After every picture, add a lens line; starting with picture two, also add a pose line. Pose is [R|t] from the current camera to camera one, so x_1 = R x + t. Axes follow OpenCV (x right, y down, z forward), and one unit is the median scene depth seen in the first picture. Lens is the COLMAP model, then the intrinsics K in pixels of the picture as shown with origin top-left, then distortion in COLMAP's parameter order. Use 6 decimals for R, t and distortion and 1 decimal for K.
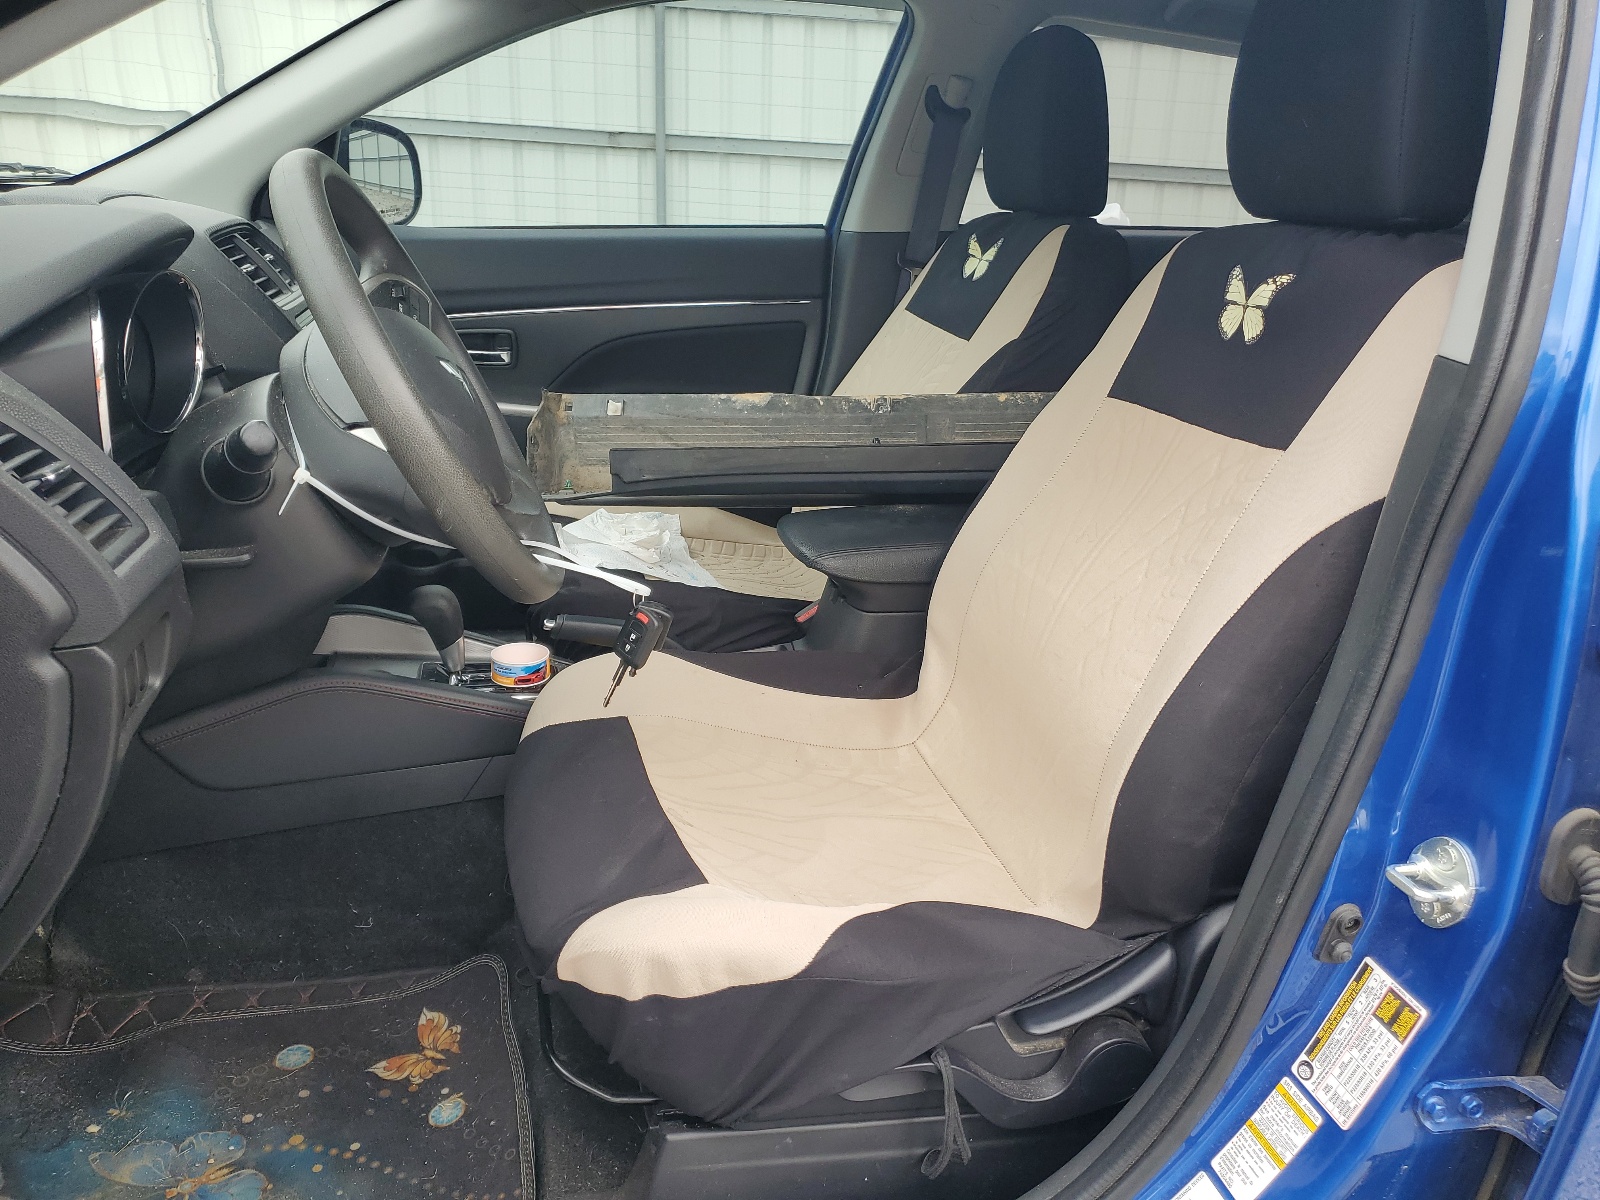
lens RADIAL K [[1286.4, 0, 800.0], [0, 1286.4, 600.0], [0, 0, 1]] dist [0.012851, 0.008701]
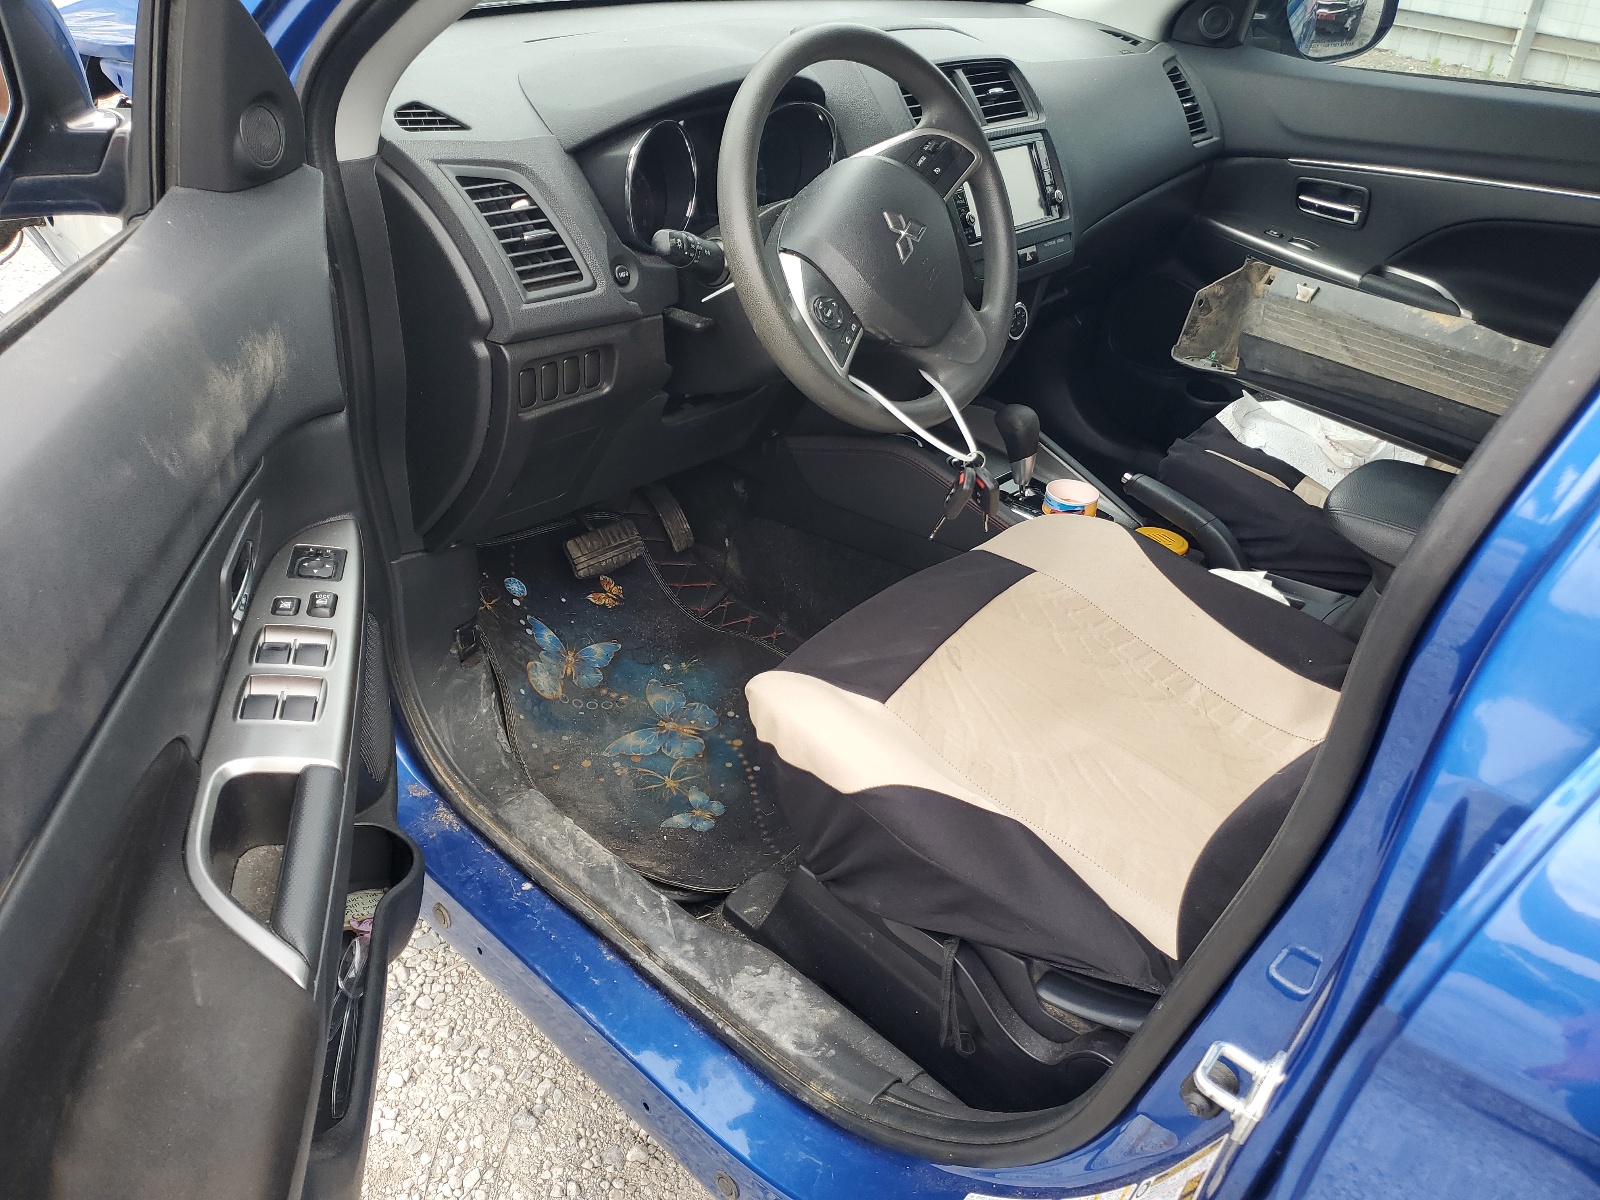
lens RADIAL K [[1286.4, 0, 800.0], [0, 1286.4, 600.0], [0, 0, 1]] dist [0.012851, 0.008701]
pose [[0.530400, 0.421721, -0.735410, 0.611731], [-0.292007, 0.905285, 0.308531, -0.175620], [0.795869, 0.051101, 0.603308, 0.199445]]
